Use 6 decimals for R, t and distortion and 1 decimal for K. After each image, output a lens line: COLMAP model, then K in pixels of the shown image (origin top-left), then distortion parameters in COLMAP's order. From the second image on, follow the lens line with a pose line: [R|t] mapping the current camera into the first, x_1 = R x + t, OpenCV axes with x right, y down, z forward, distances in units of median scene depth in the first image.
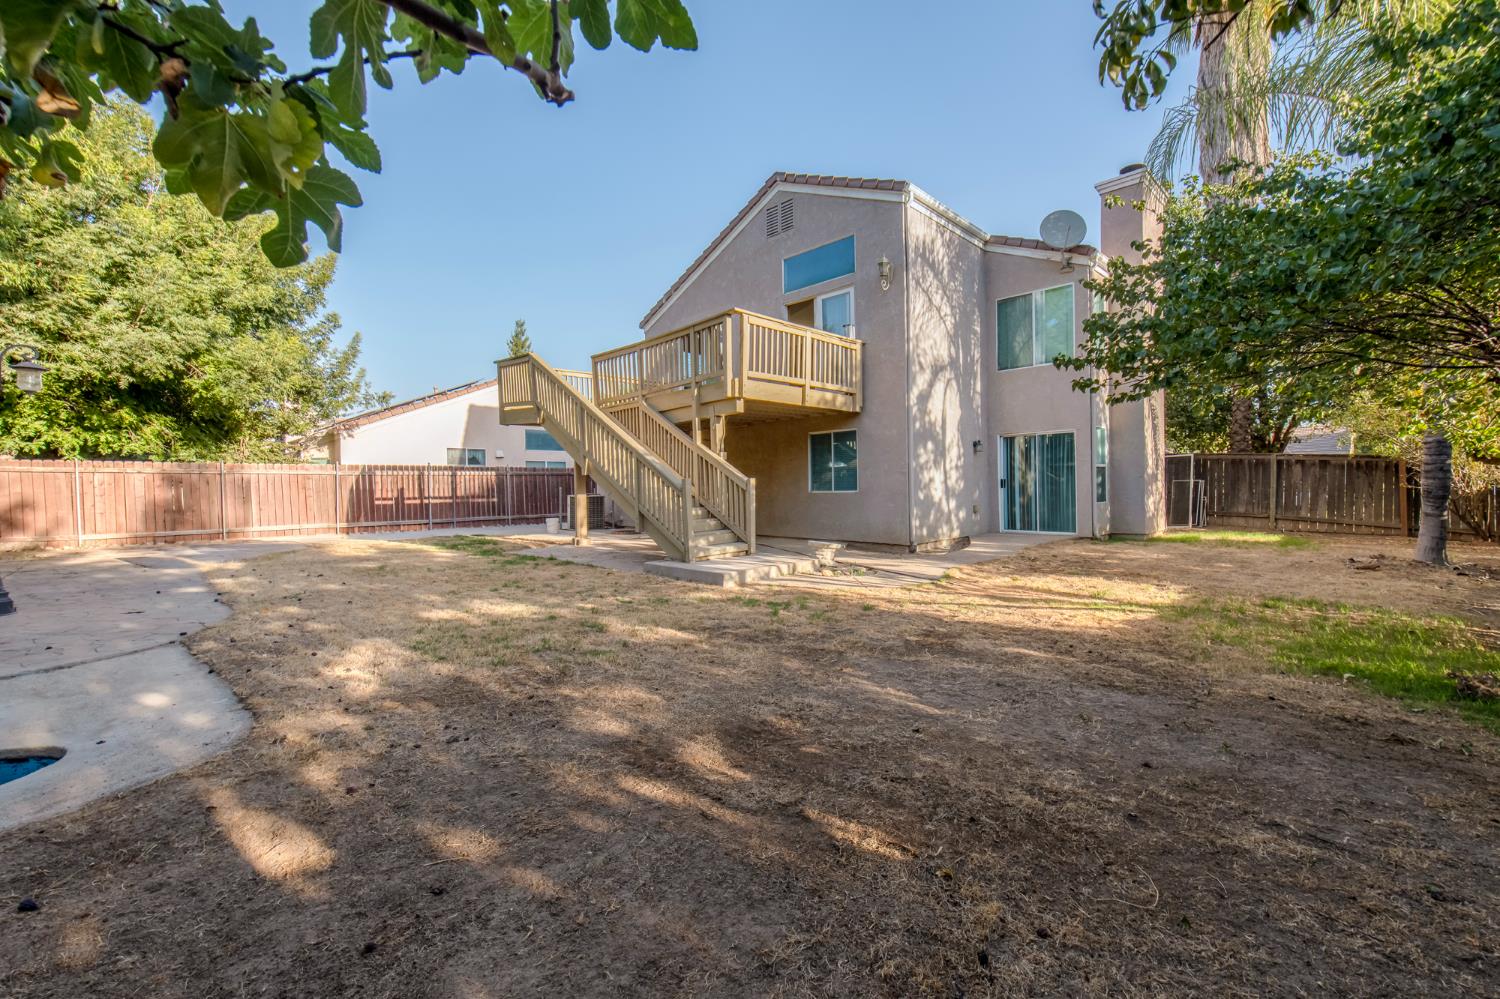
lens RADIAL K [[619.6, 0, 750.3], [0, 619.6, 484.8], [0, 0, 1]] dist [0.007132, -0.000631]
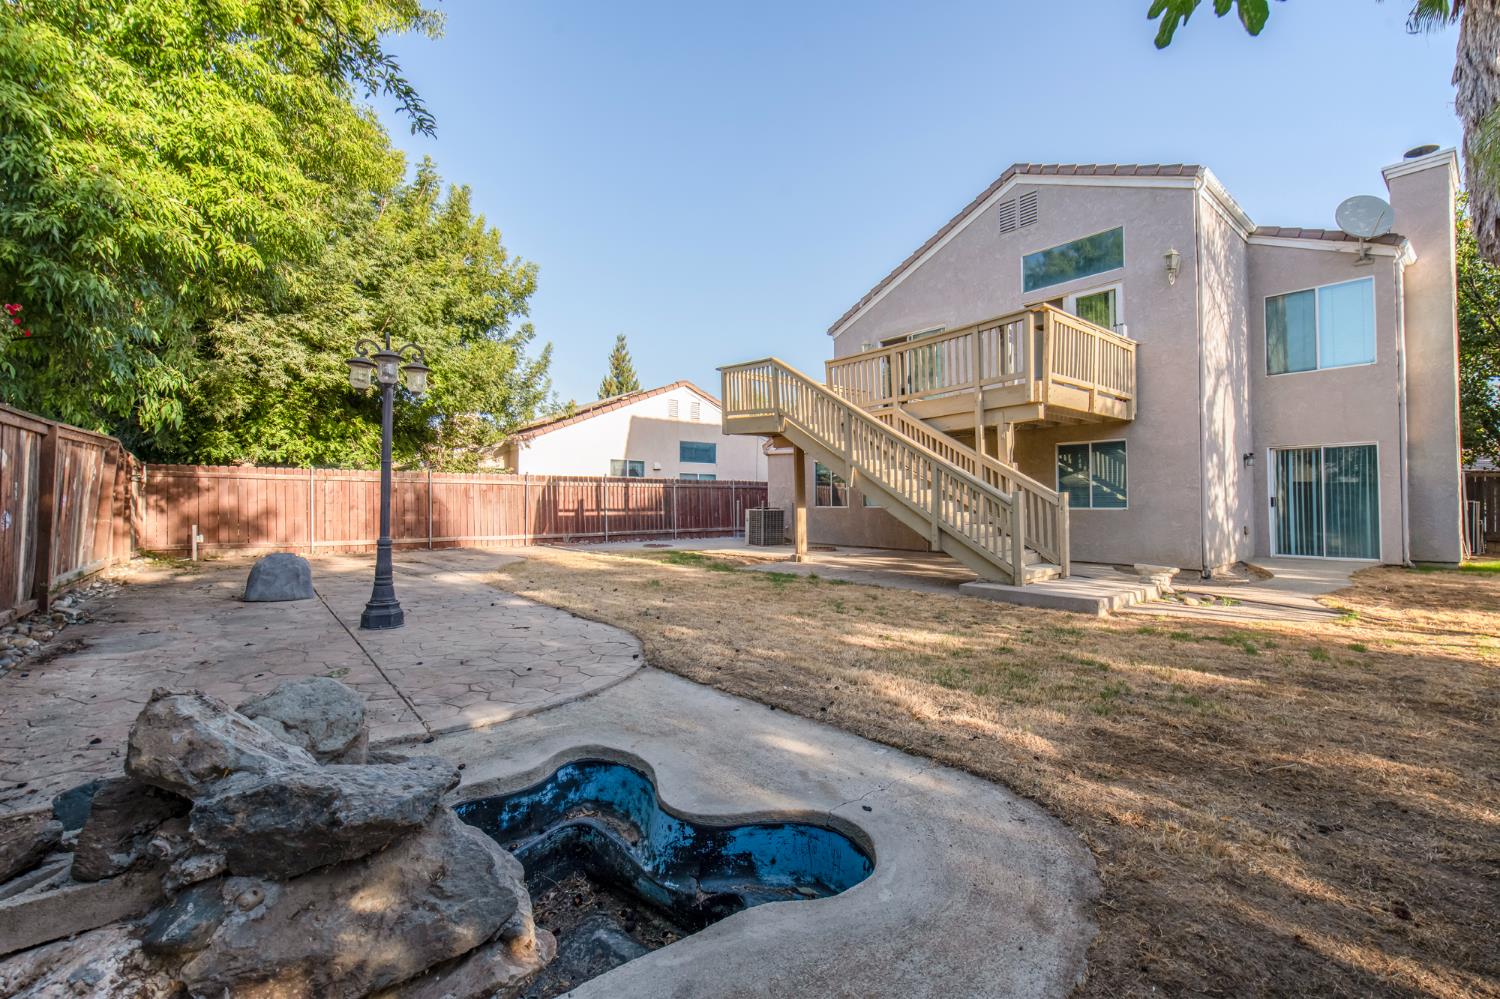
lens RADIAL K [[630.5, 0, 756.6], [0, 630.5, 487.1], [0, 0, 1]] dist [-0.008908, -0.000942]
pose [[0.995921, 0.010383, -0.089627, -0.268216], [-0.012366, 0.999690, -0.021605, 0.005090], [0.089375, 0.022625, 0.995741, 0.043007]]
